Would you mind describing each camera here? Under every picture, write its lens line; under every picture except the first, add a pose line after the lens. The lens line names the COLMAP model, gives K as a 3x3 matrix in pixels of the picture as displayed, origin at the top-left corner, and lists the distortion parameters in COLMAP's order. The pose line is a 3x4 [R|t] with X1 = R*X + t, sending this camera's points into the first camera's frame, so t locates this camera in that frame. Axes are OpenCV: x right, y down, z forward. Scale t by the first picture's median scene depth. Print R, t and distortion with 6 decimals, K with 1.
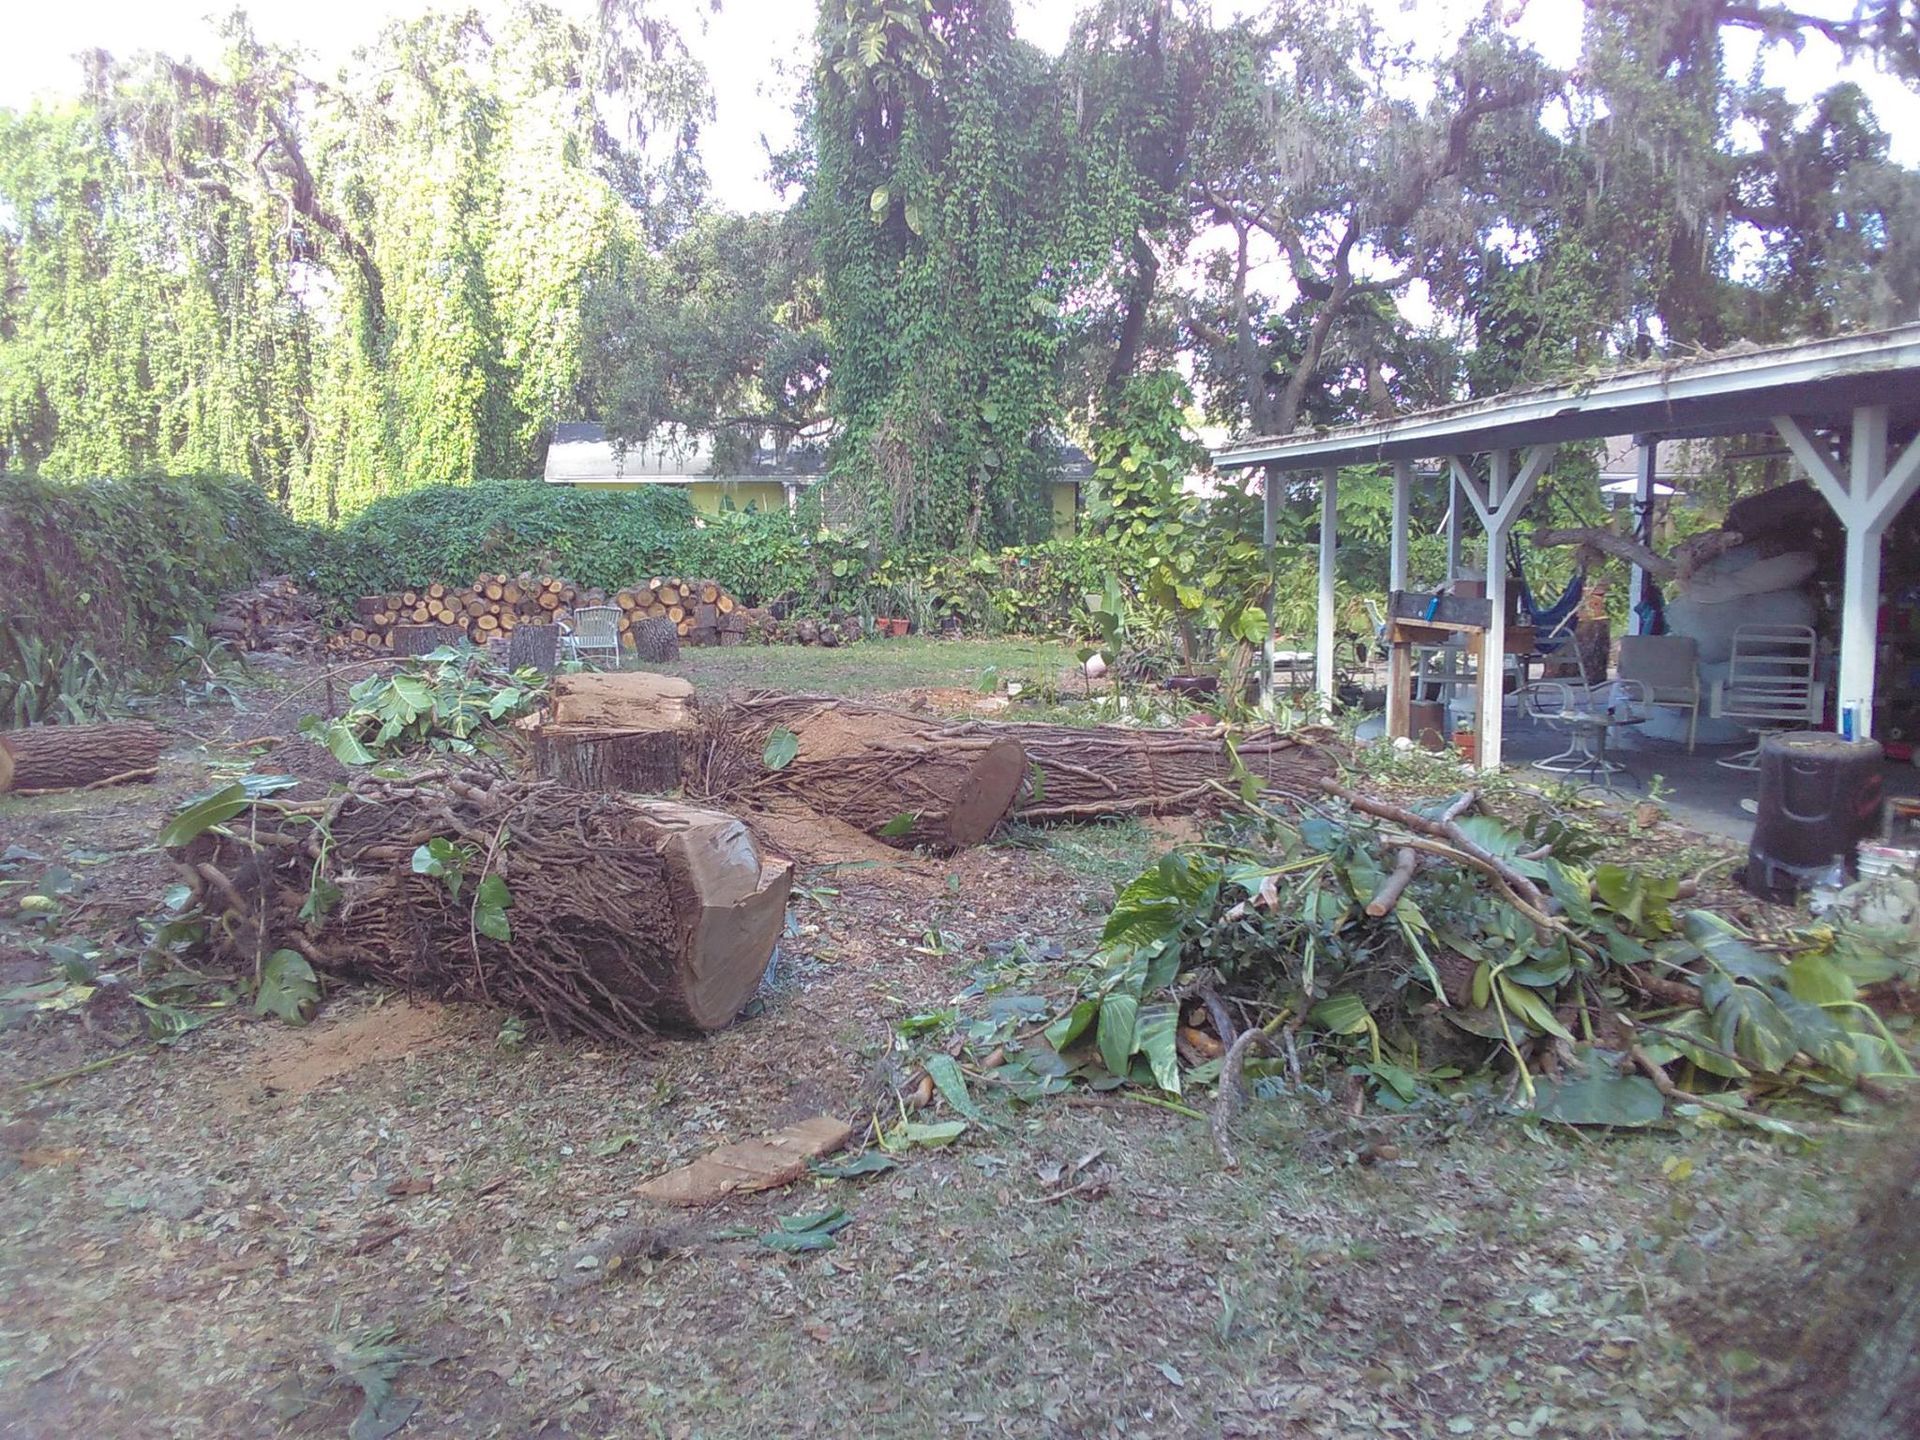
lens RADIAL K [[1589.2, 0, 917.7], [0, 1589.2, 664.4], [0, 0, 1]] dist [0.026644, -0.010436]
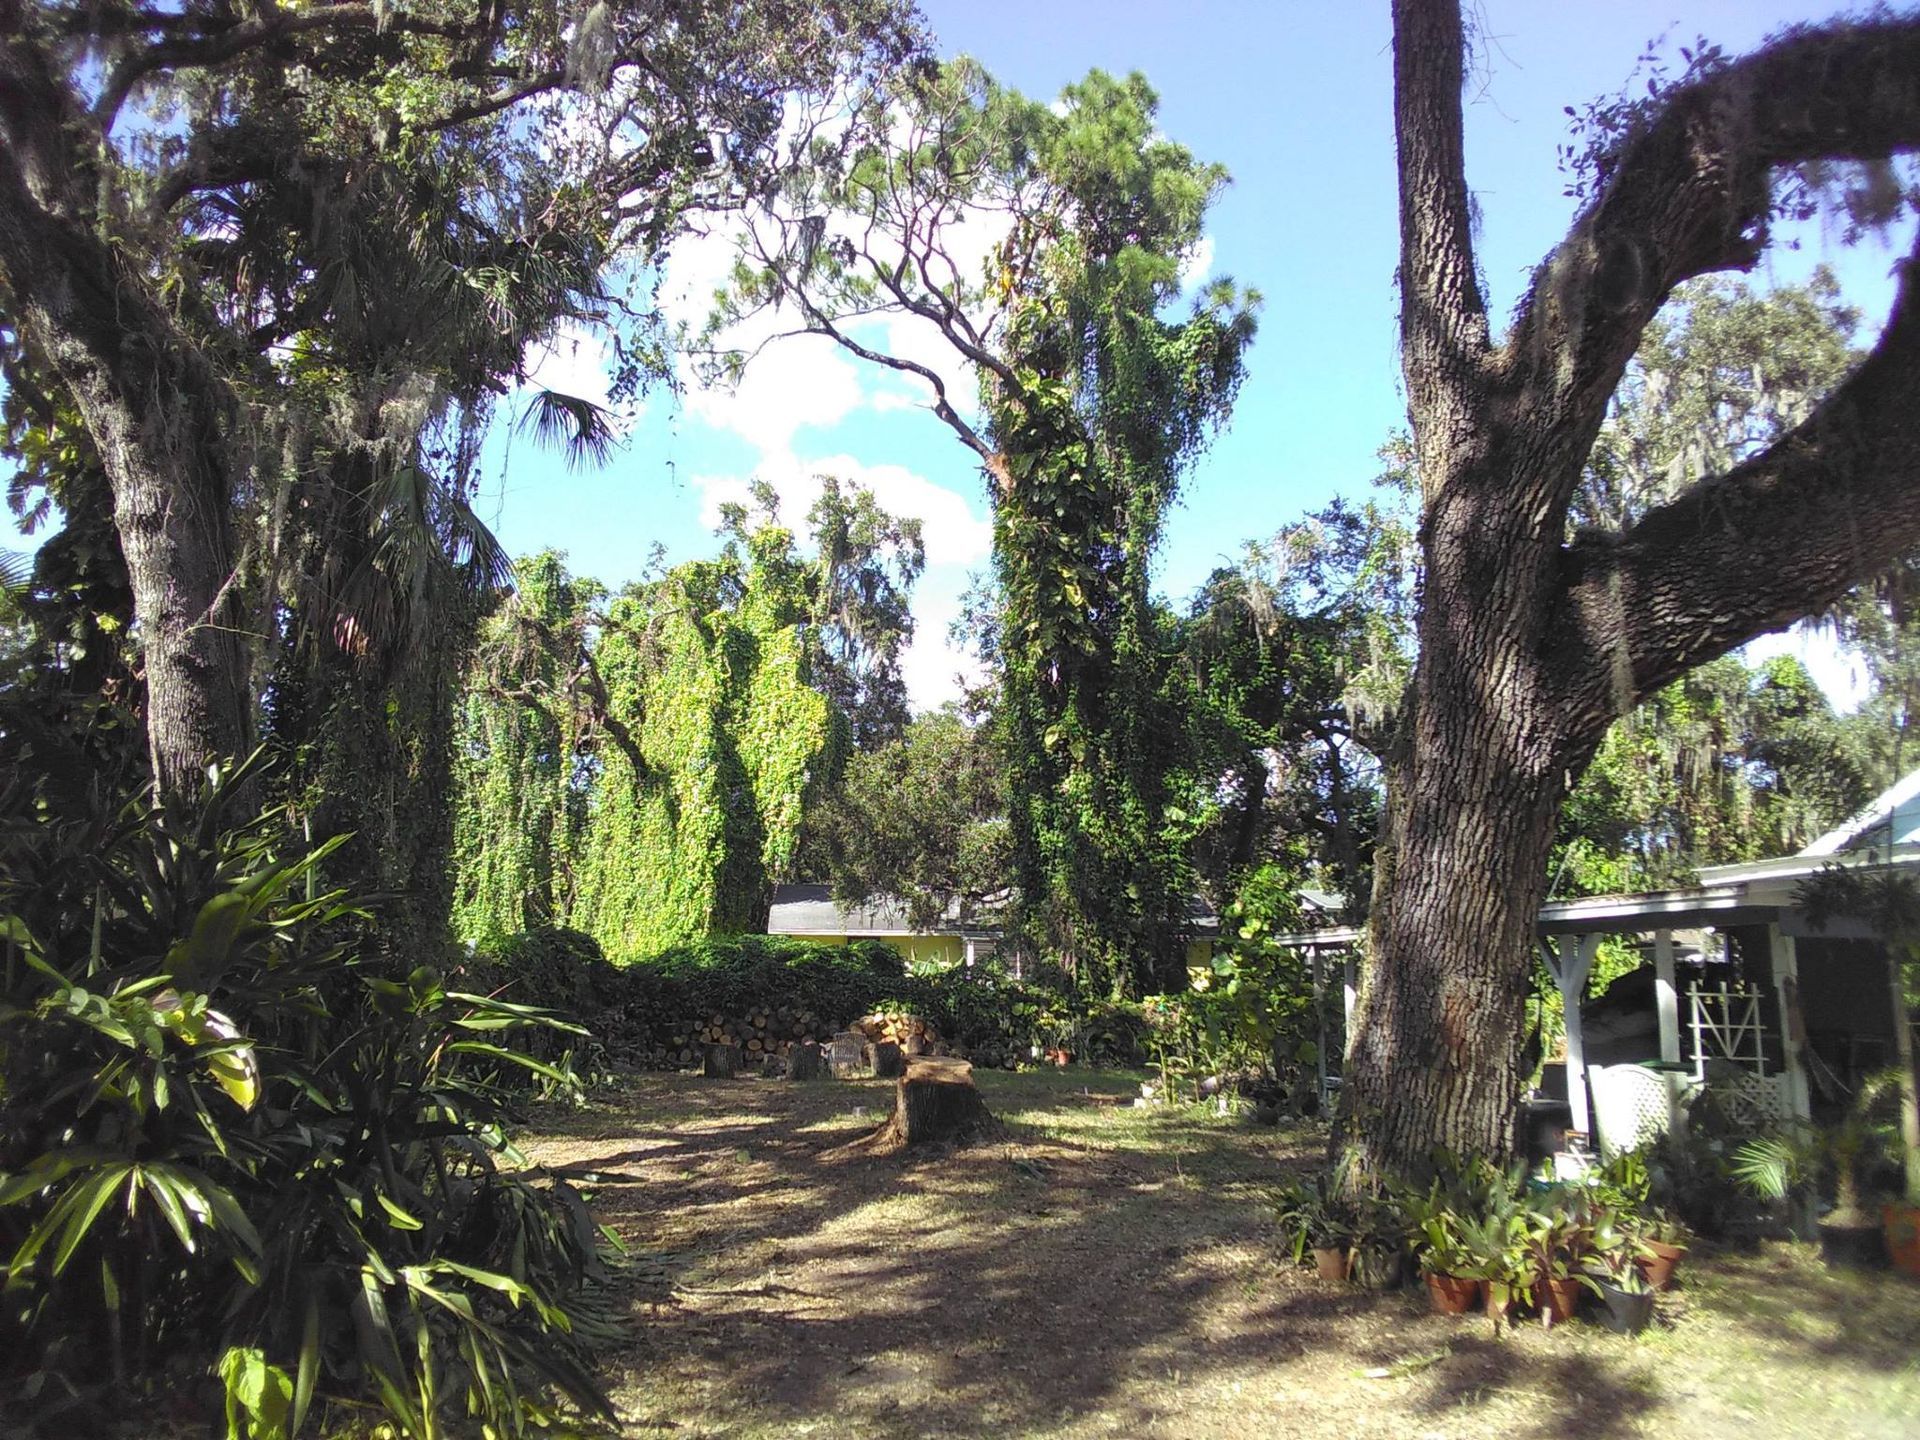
lens RADIAL K [[1589.2, 0, 917.7], [0, 1589.2, 664.4], [0, 0, 1]] dist [0.026644, -0.010436]
pose [[0.995537, 0.004093, -0.094286, -0.006289], [-0.029946, 0.961131, -0.274463, 0.017245], [0.089498, 0.276062, 0.956964, -0.208130]]
